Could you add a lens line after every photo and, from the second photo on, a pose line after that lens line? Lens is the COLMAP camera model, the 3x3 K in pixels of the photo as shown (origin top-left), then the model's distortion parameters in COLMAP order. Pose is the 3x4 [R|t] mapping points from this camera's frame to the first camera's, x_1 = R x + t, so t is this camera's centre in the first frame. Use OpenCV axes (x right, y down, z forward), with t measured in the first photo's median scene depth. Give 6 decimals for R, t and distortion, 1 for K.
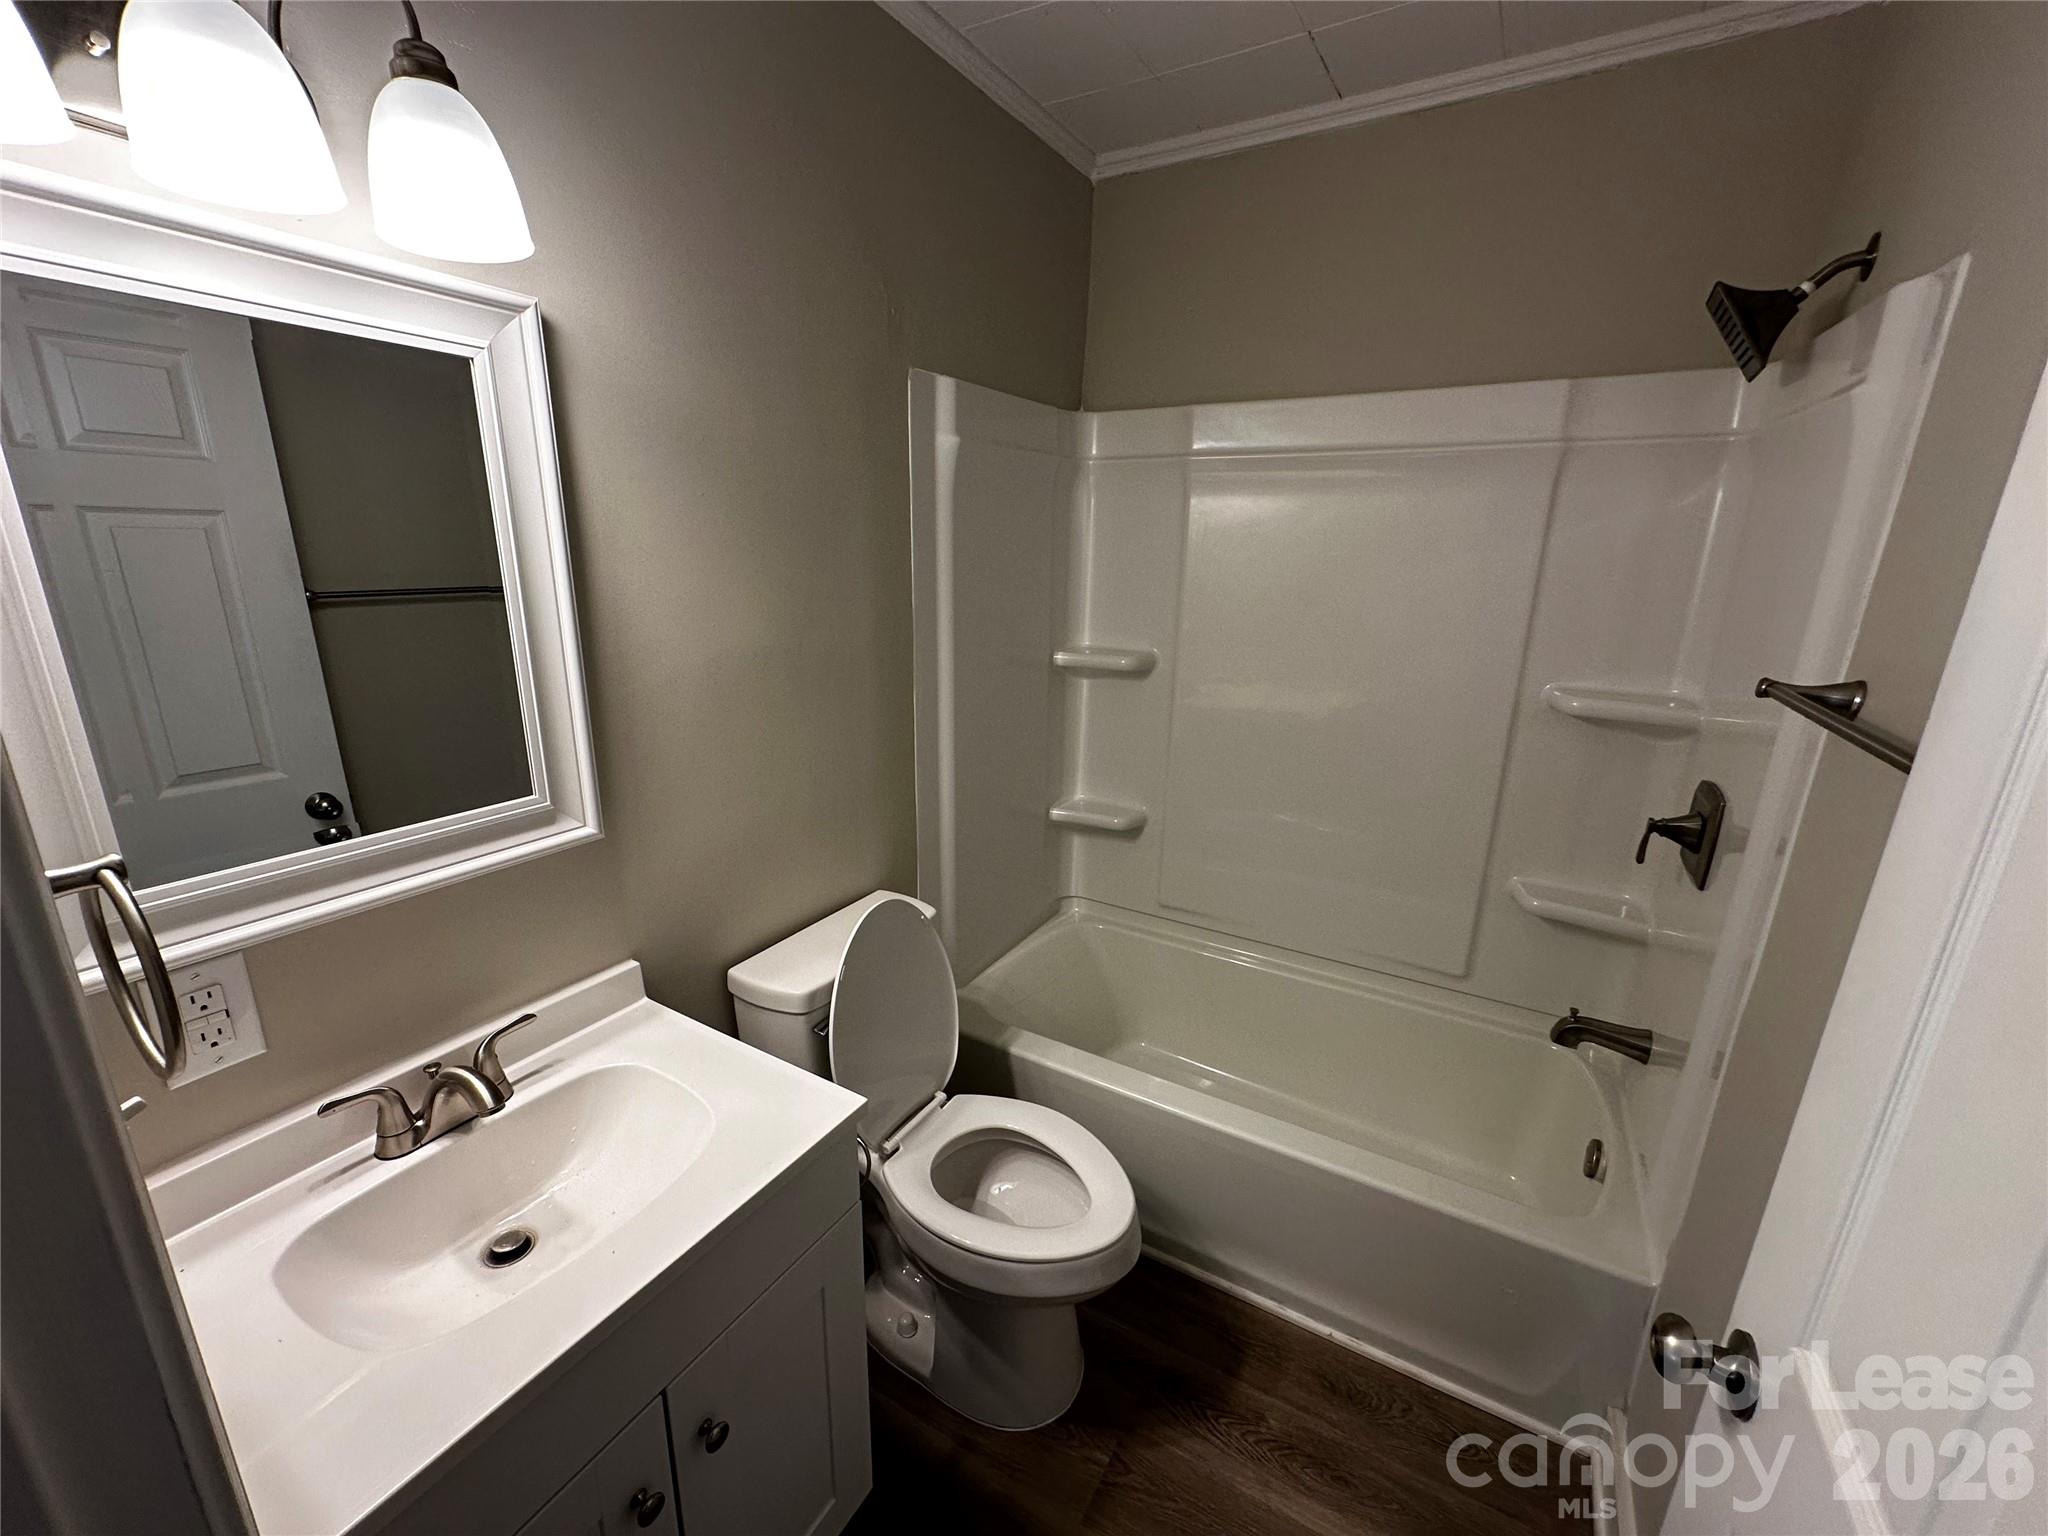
lens RADIAL K [[820.9, 0, 1024.5], [0, 820.9, 764.3], [0, 0, 1]] dist [-0.000057, 0.001699]
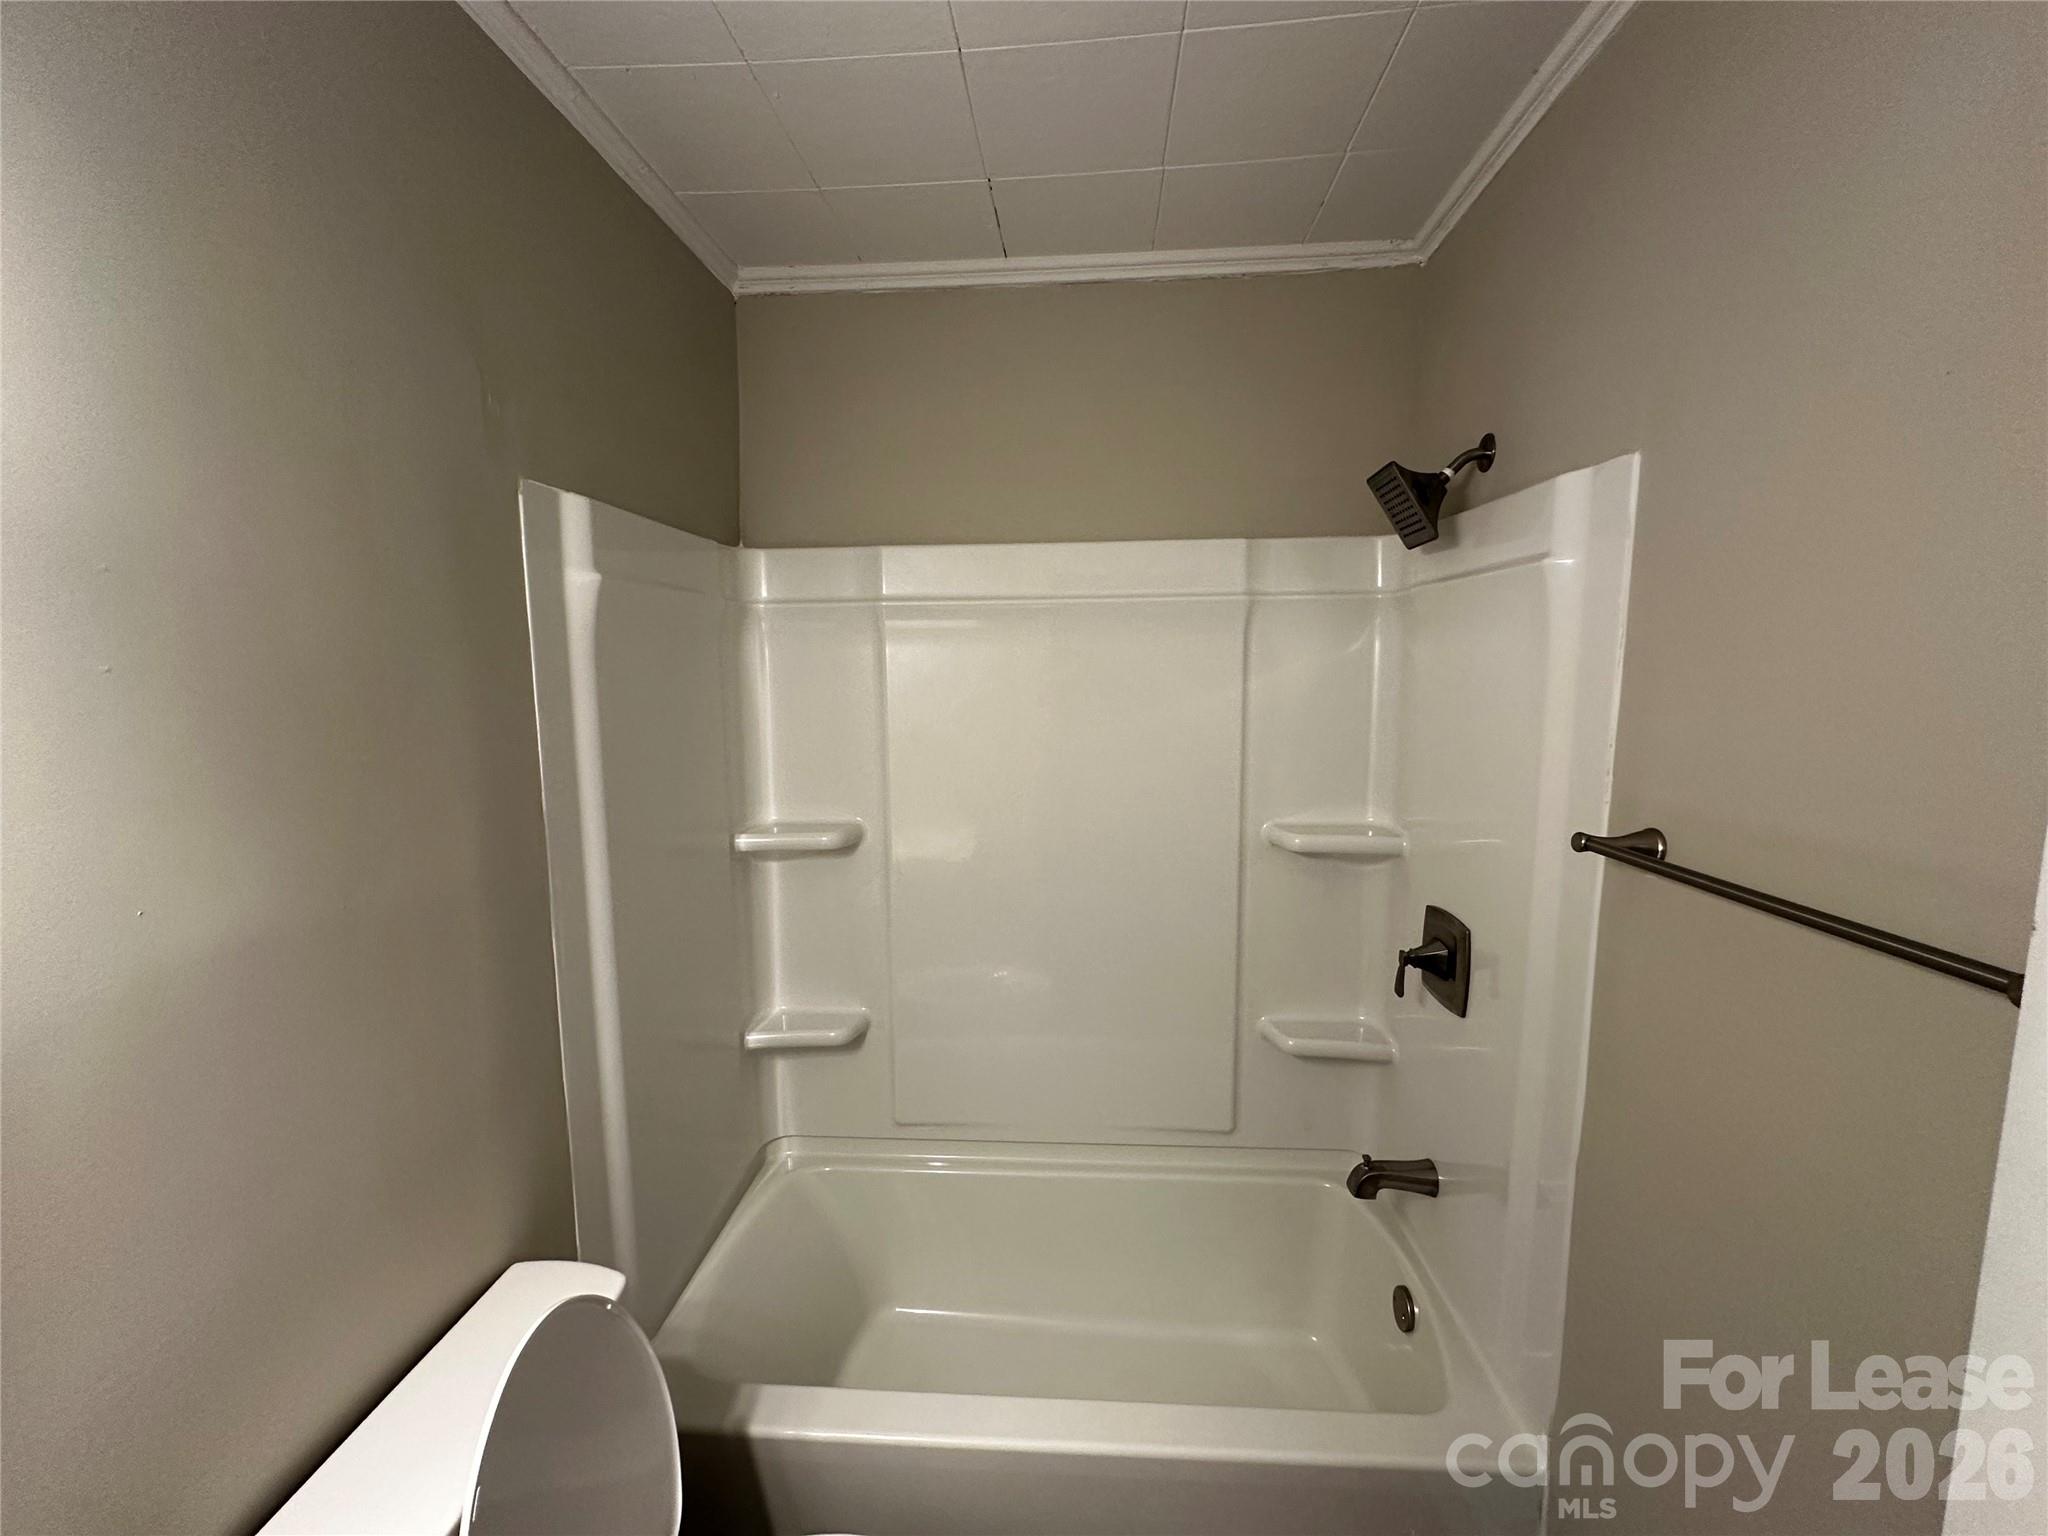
lens RADIAL K [[820.9, 0, 1023.4], [0, 820.9, 769.6], [0, 0, 1]] dist [-0.000057, 0.001699]
pose [[0.892141, -0.077418, 0.445075, -0.079415], [0.141832, 0.983392, -0.113245, -0.088452], [-0.428915, 0.164156, 0.888304, 0.211260]]
